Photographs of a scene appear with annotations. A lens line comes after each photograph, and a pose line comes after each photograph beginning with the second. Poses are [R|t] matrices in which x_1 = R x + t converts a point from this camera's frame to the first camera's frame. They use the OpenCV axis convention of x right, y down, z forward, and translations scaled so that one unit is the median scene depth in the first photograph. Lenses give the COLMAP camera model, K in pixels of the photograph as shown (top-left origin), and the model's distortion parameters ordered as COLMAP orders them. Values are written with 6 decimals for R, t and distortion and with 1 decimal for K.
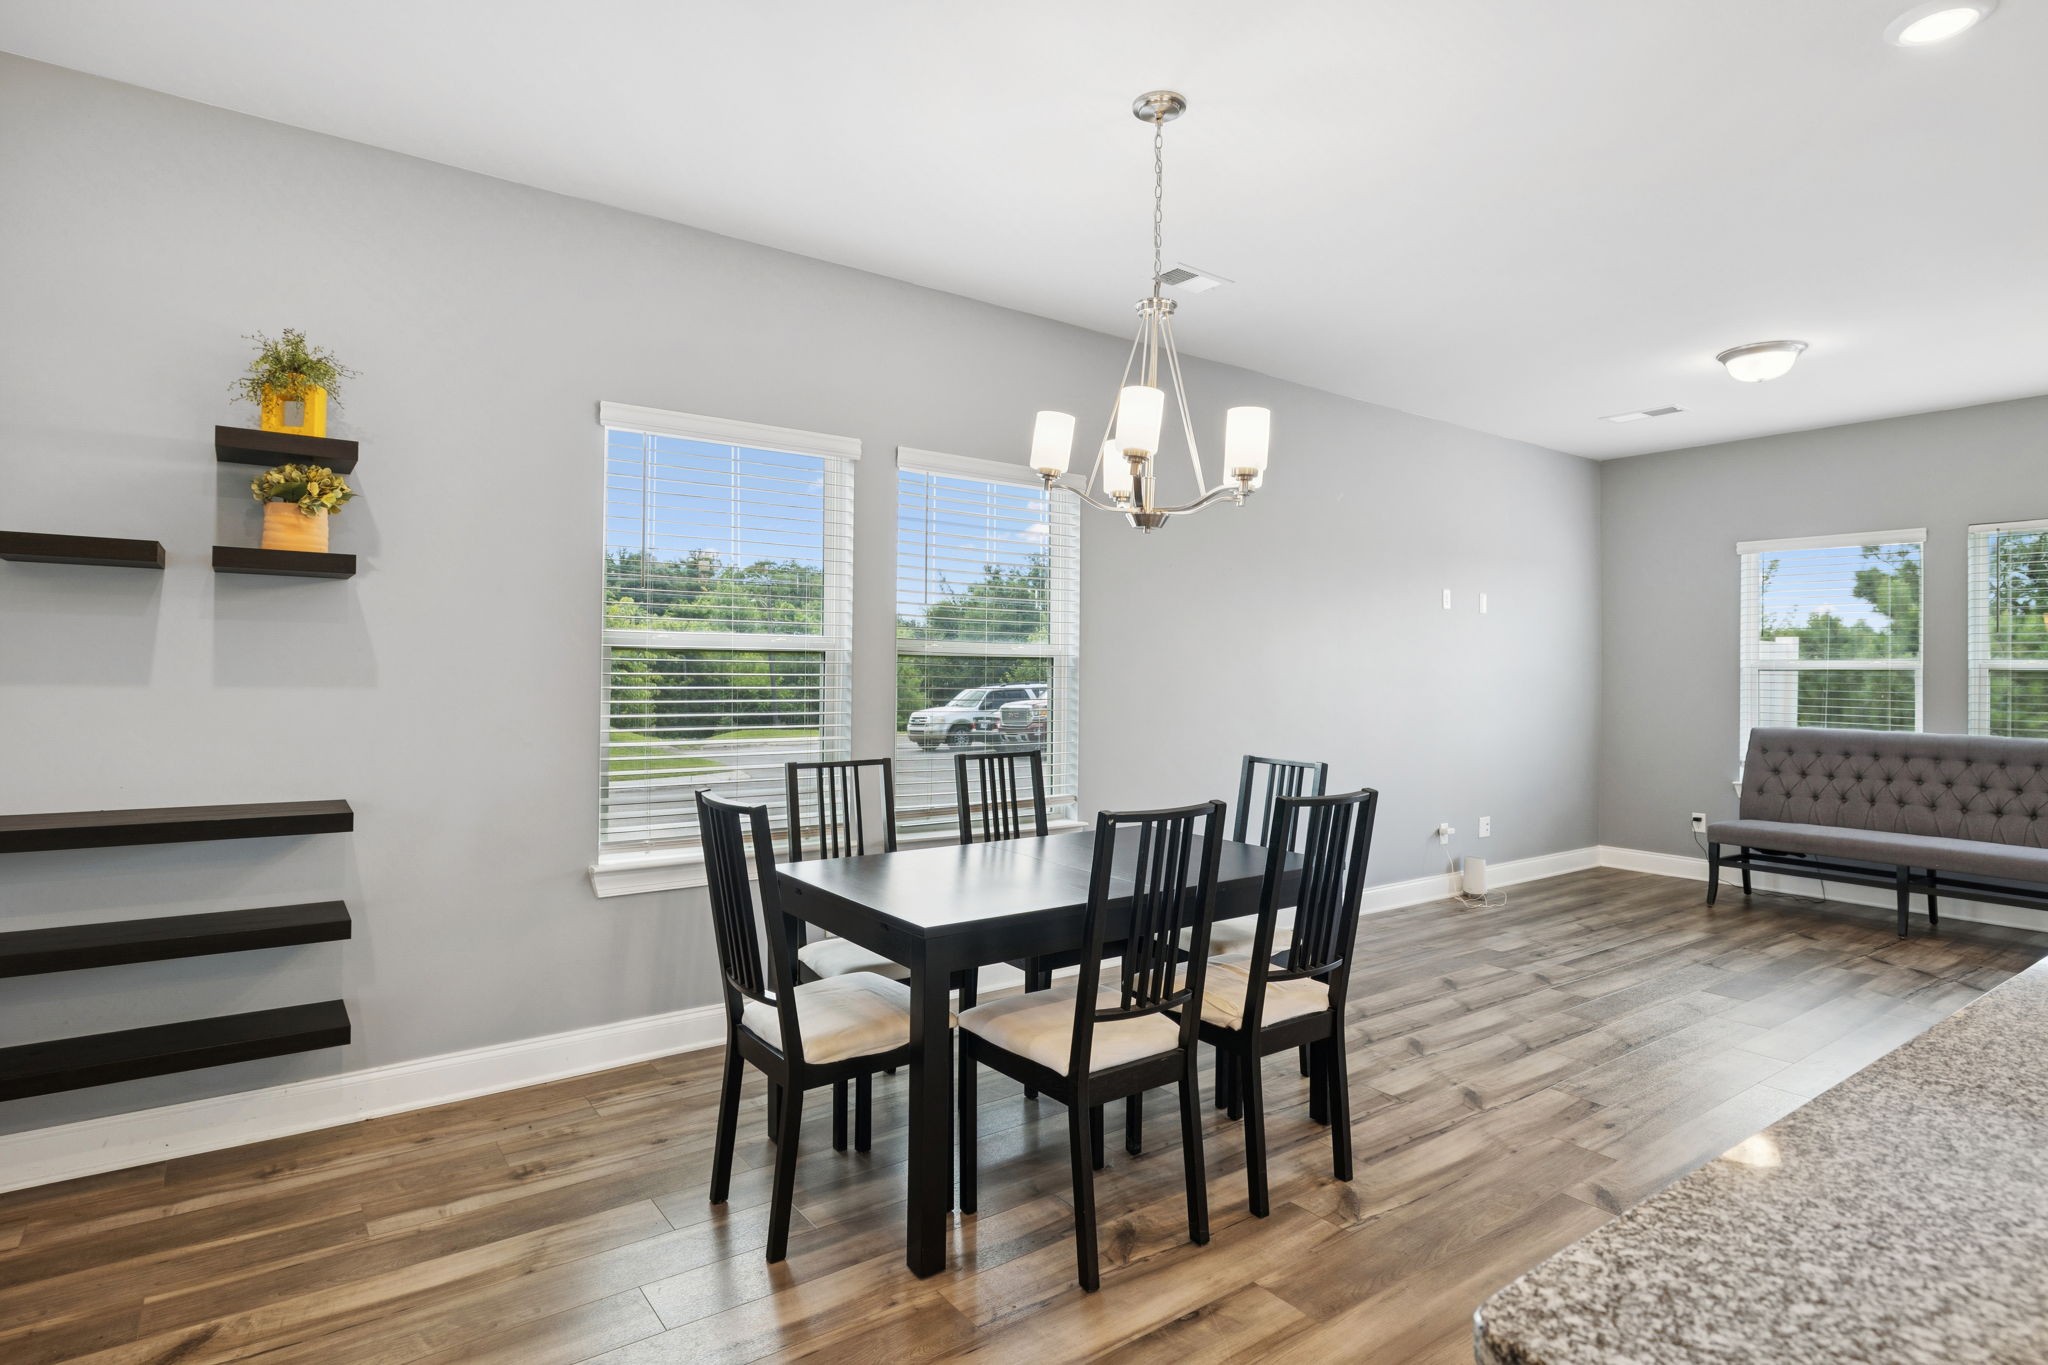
lens RADIAL K [[1056.8, 0, 1012.1], [0, 1056.8, 661.3], [0, 0, 1]] dist [-0.004133, -0.000502]
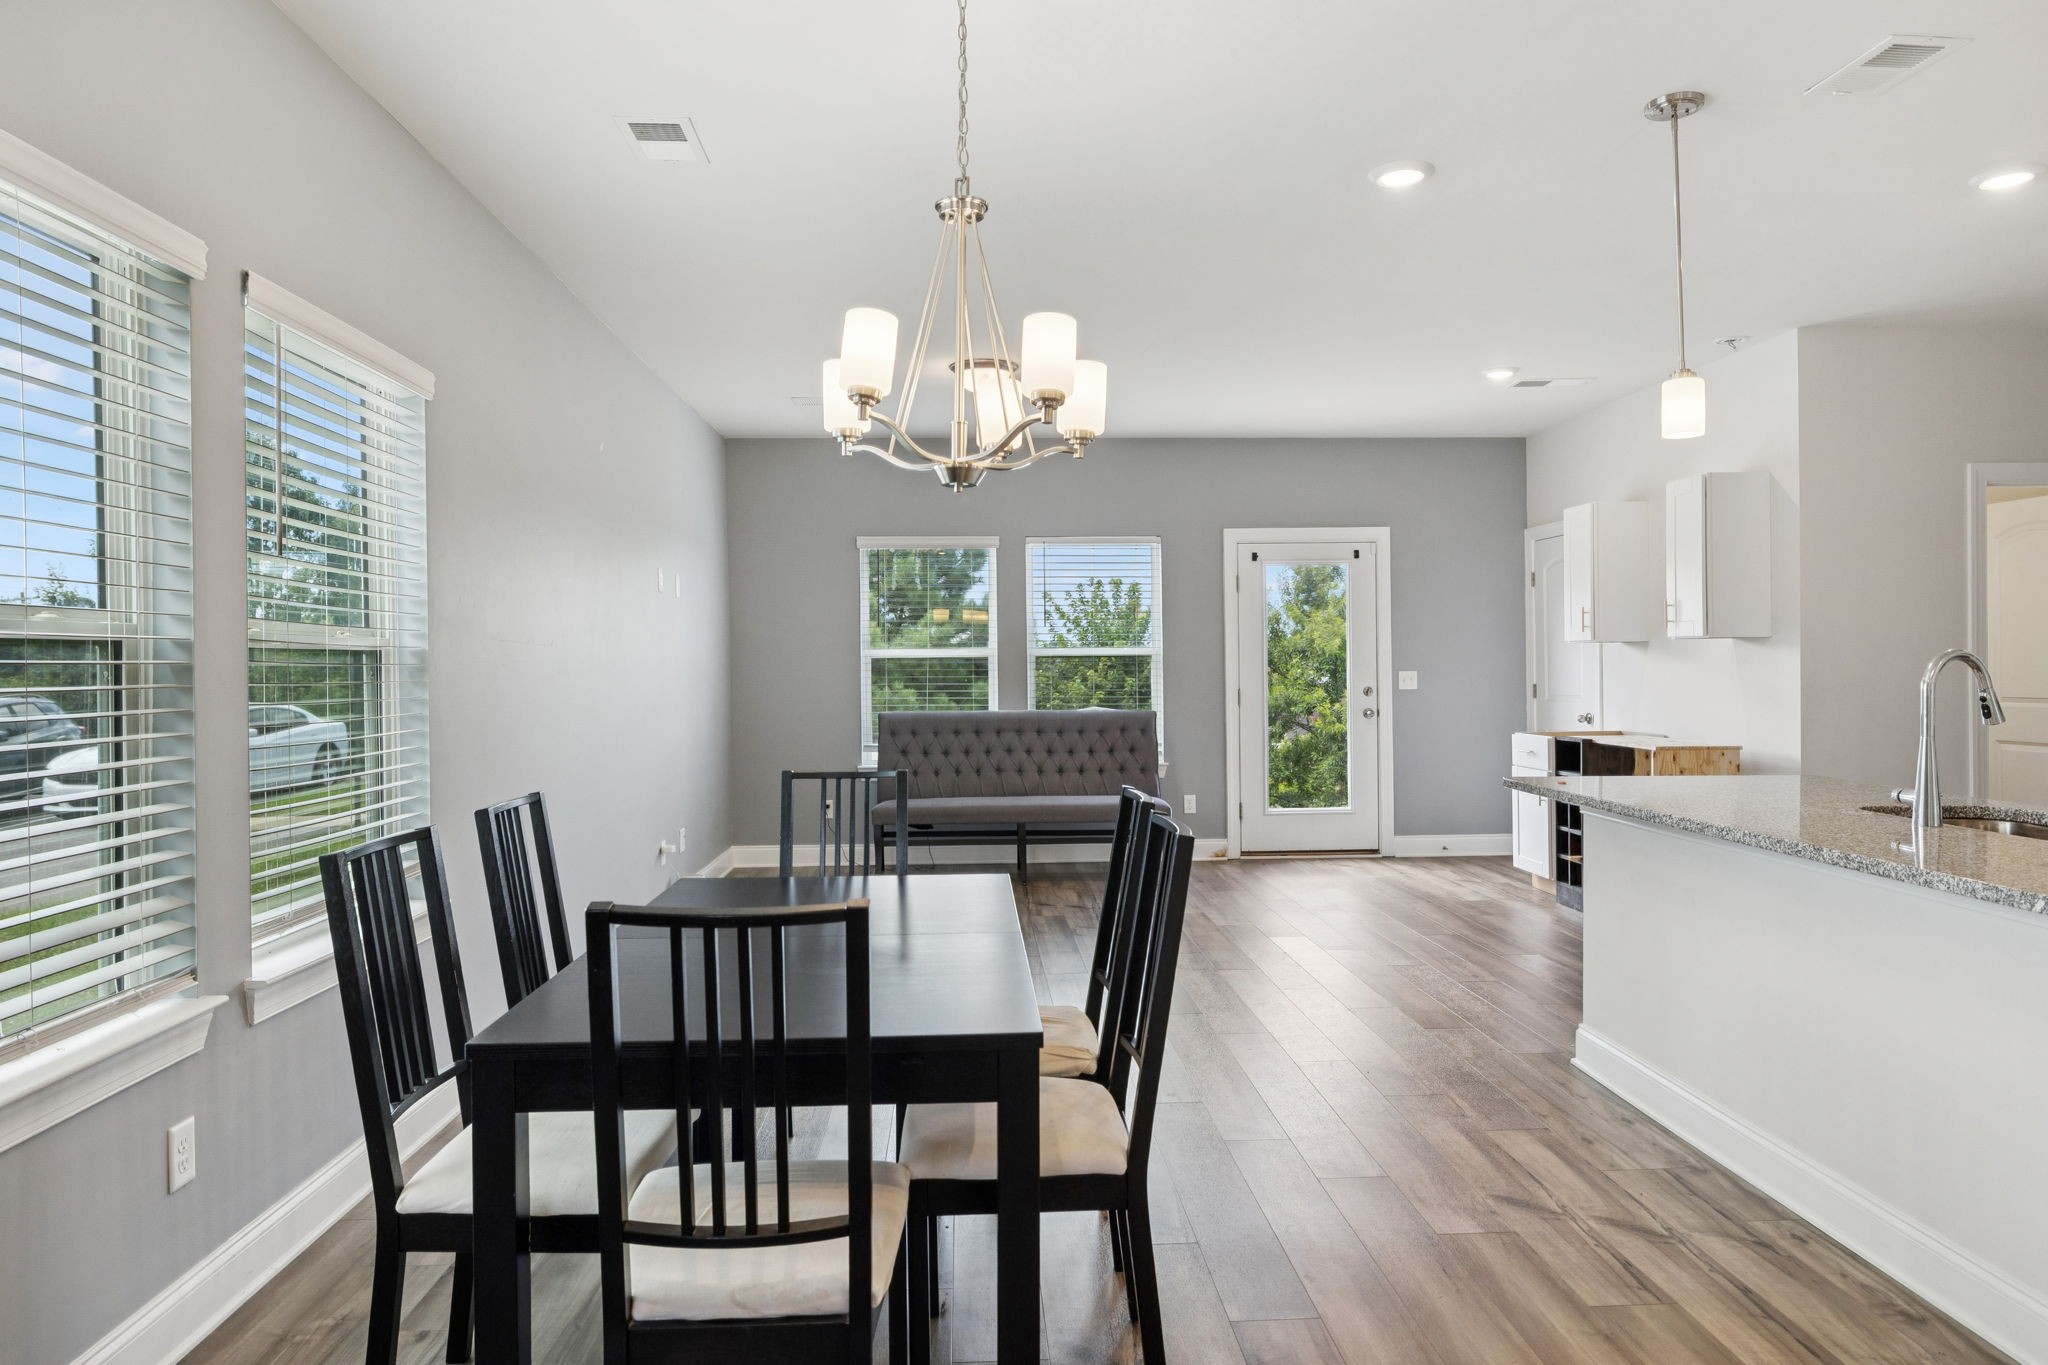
lens RADIAL K [[1269.1, 0, 1021.4], [0, 1269.1, 674.0], [0, 0, 1]] dist [0.003931, 0.000872]
pose [[0.543657, -0.021122, 0.839041, -0.319905], [0.007086, 0.999763, 0.020577, -0.002072], [-0.839277, -0.005242, 0.543678, 0.210979]]
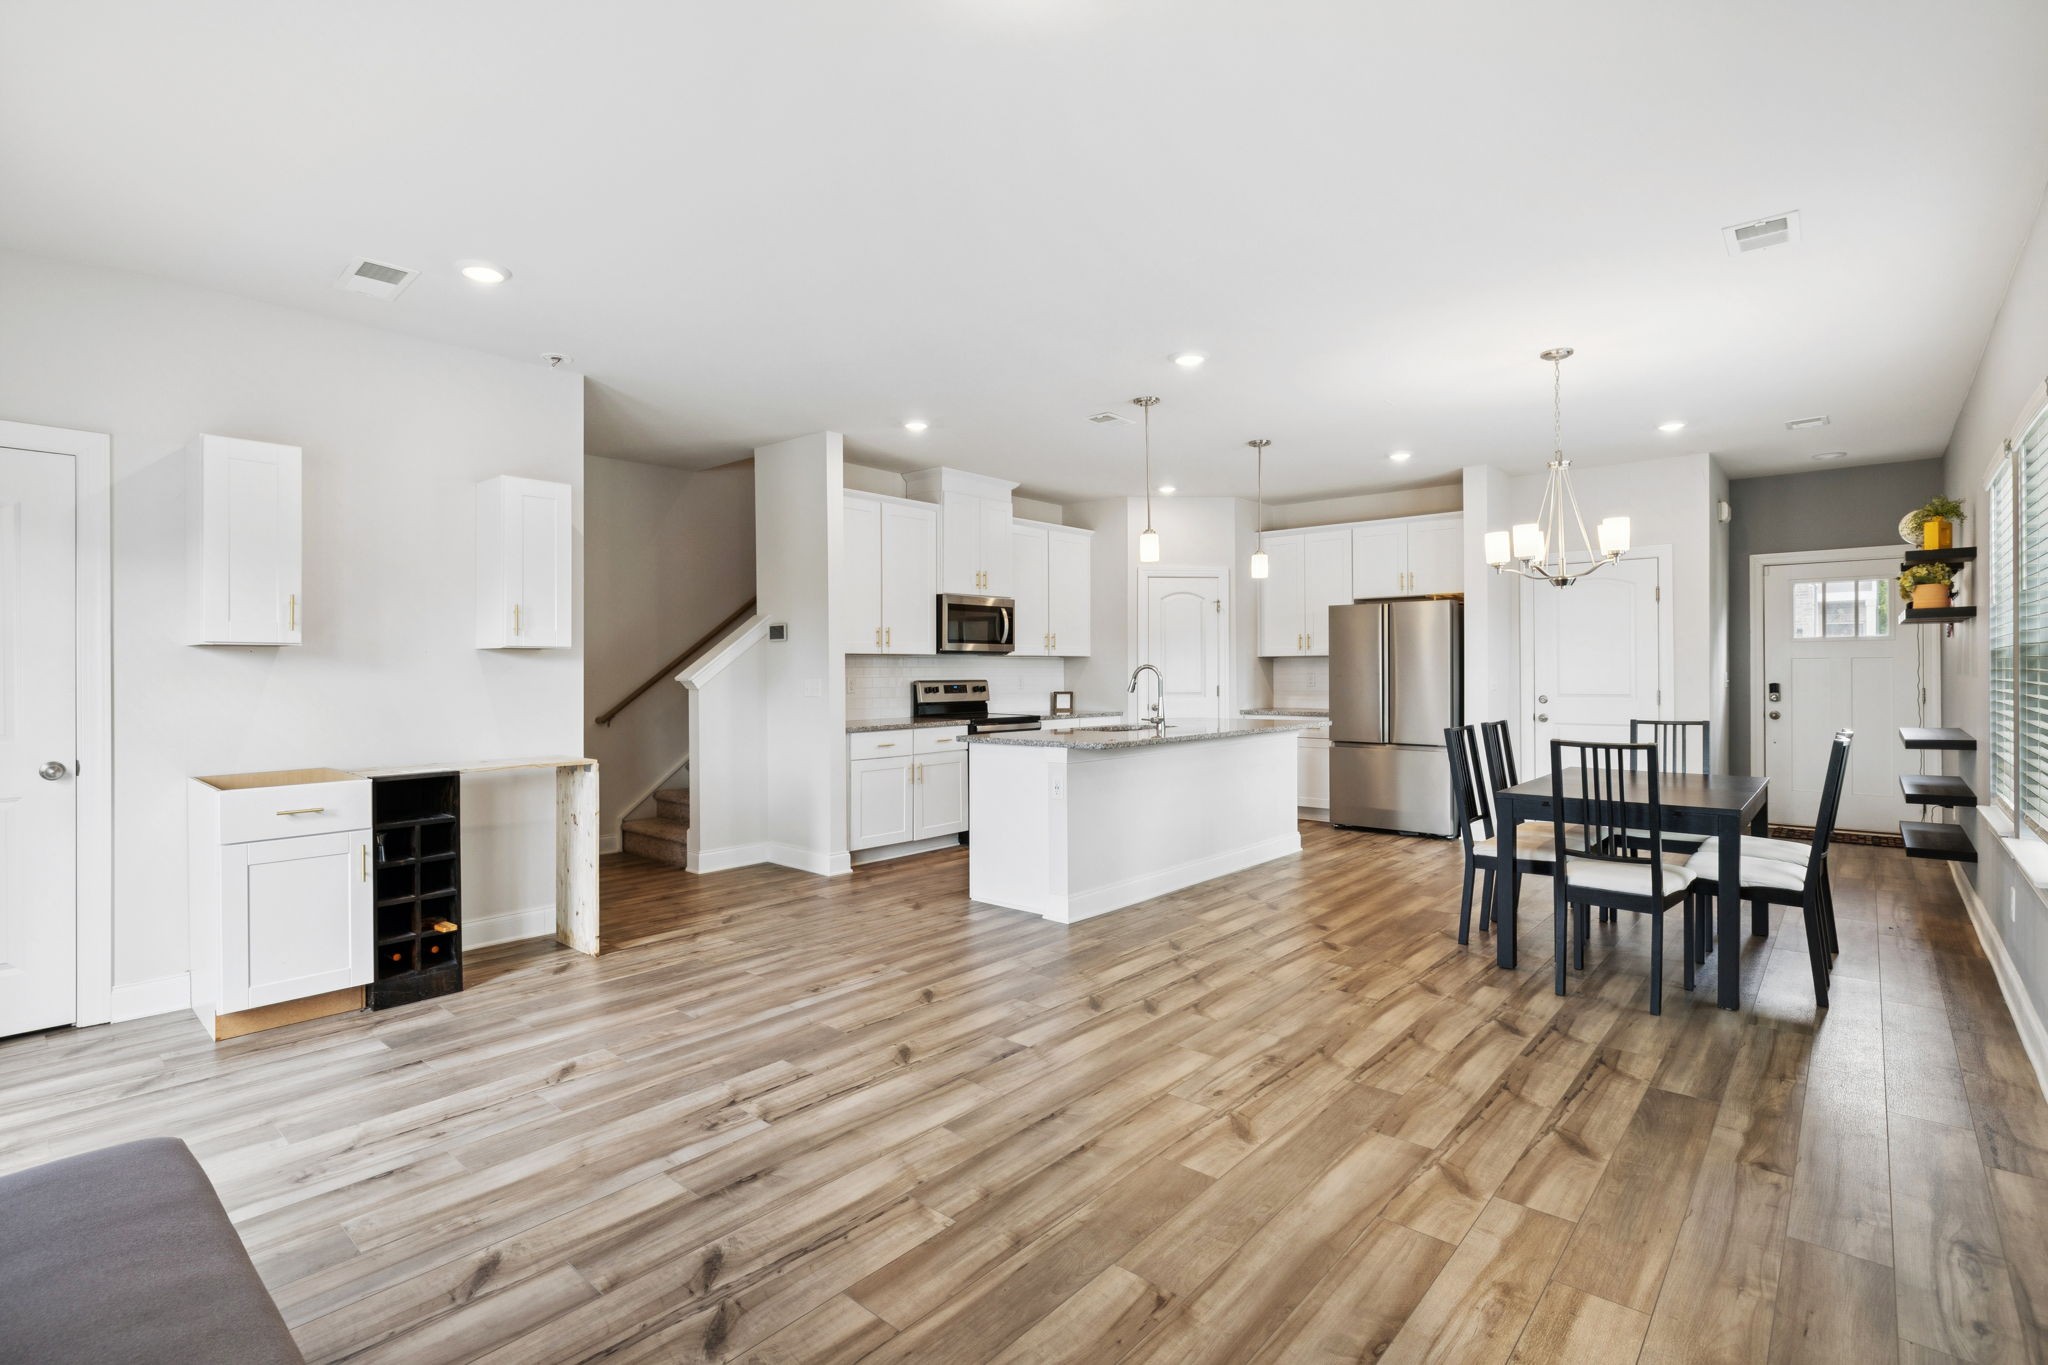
lens RADIAL K [[969.8, 0, 1016.1], [0, 969.8, 666.8], [0, 0, 1]] dist [-0.004685, 0.001481]
pose [[-0.974670, -0.006975, -0.223540, 0.681528], [-0.003901, 0.999892, -0.014190, 0.019097], [0.223615, -0.012958, -0.974592, 1.163506]]
